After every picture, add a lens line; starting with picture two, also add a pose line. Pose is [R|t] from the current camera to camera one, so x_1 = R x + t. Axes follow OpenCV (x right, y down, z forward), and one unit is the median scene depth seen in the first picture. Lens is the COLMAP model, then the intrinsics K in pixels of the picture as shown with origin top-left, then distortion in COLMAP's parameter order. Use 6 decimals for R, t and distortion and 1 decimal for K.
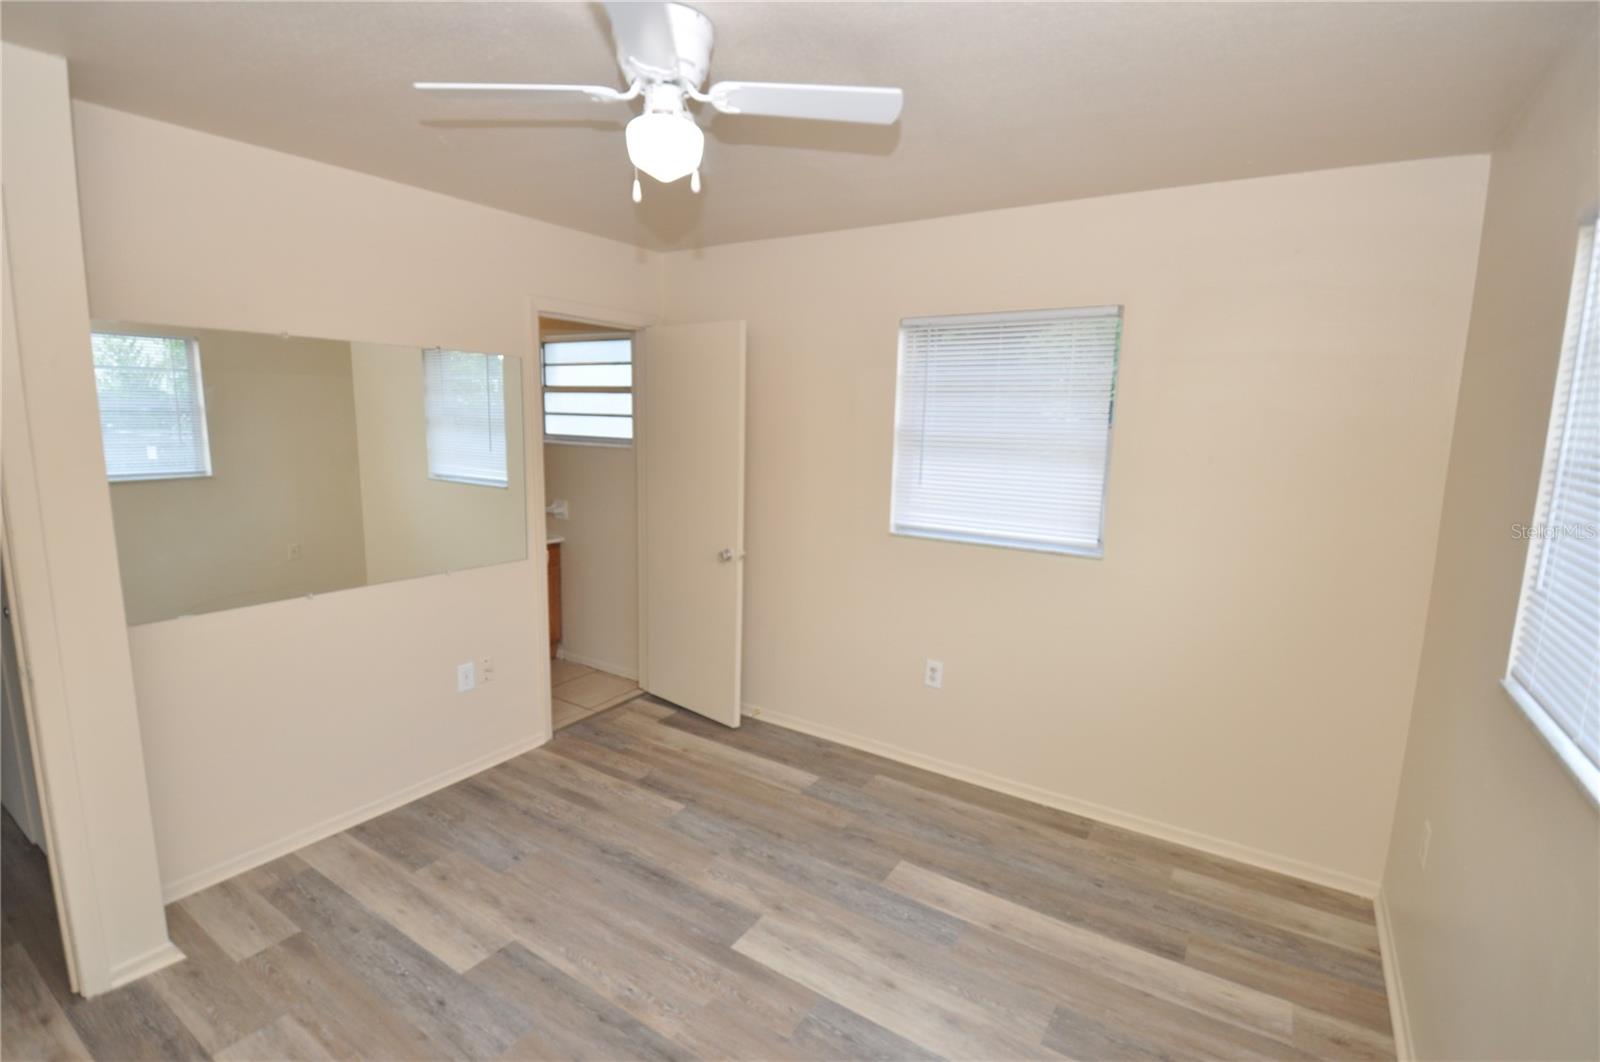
lens RADIAL K [[740.1, 0, 800.0], [0, 740.1, 531.0], [0, 0, 1]] dist [0.000904, -0.020164]
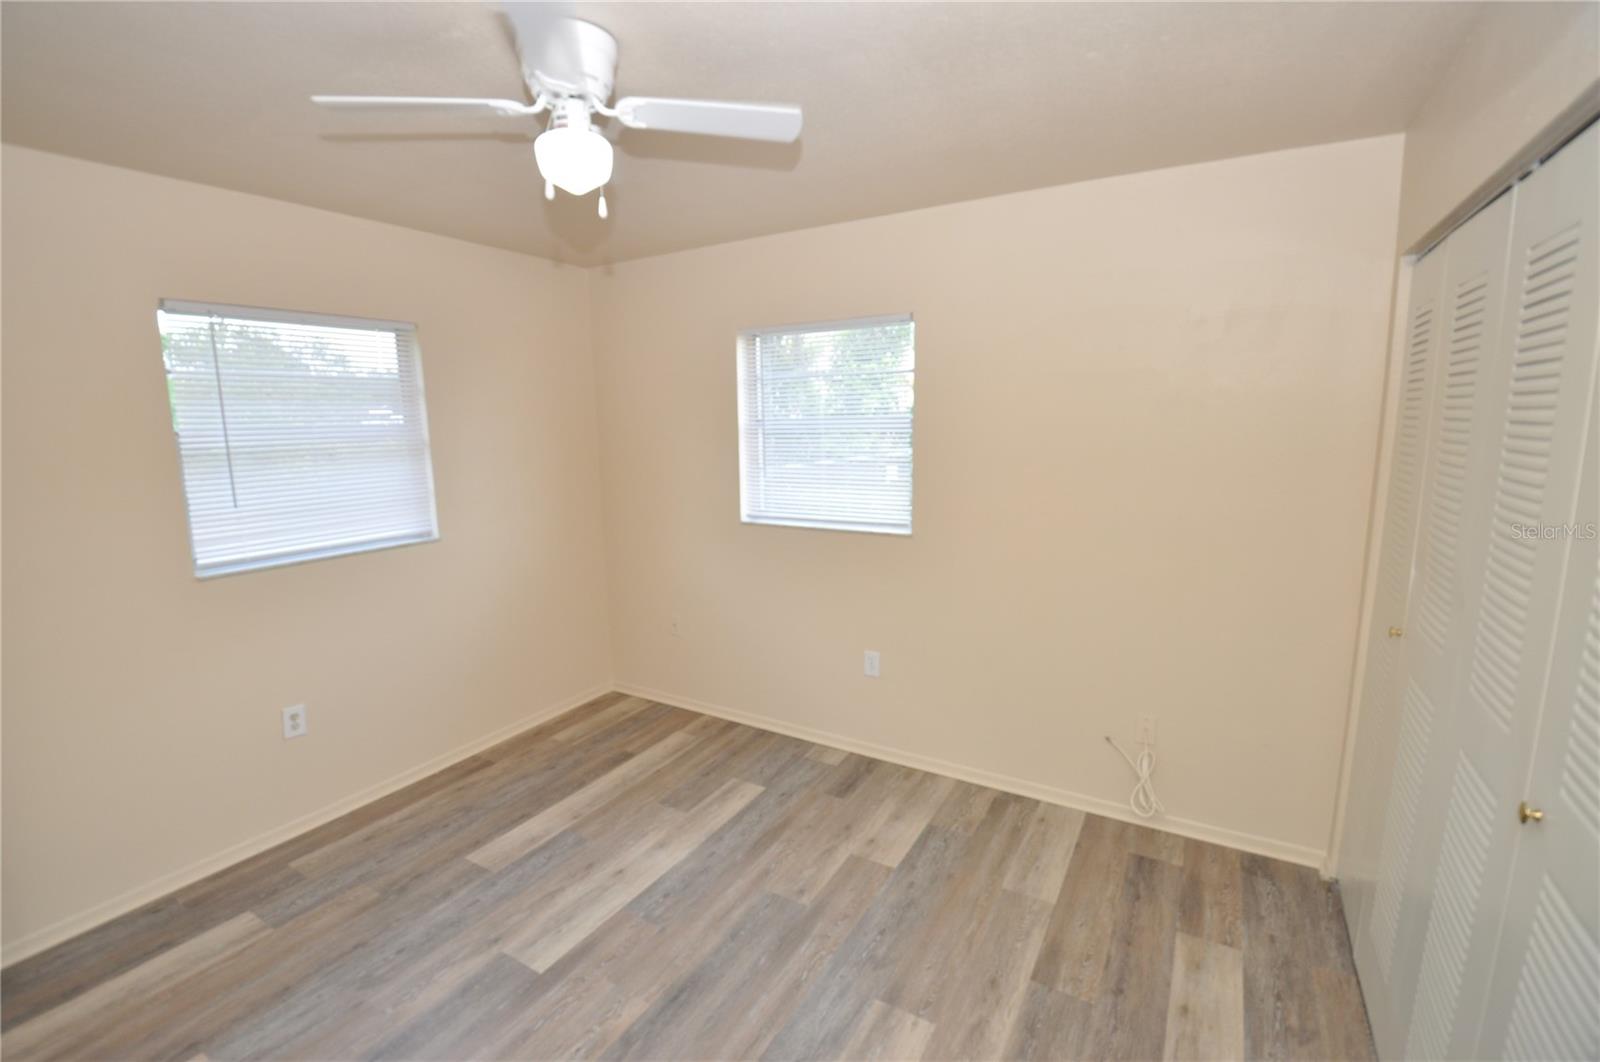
lens RADIAL K [[704.5, 0, 800.0], [0, 704.5, 531.0], [0, 0, 1]] dist [0.001478, -0.025179]
pose [[-0.042566, -0.184394, 0.981930, -0.794089], [0.175309, 0.966194, 0.189038, -0.095458], [-0.983593, 0.180188, -0.008801, 0.504738]]
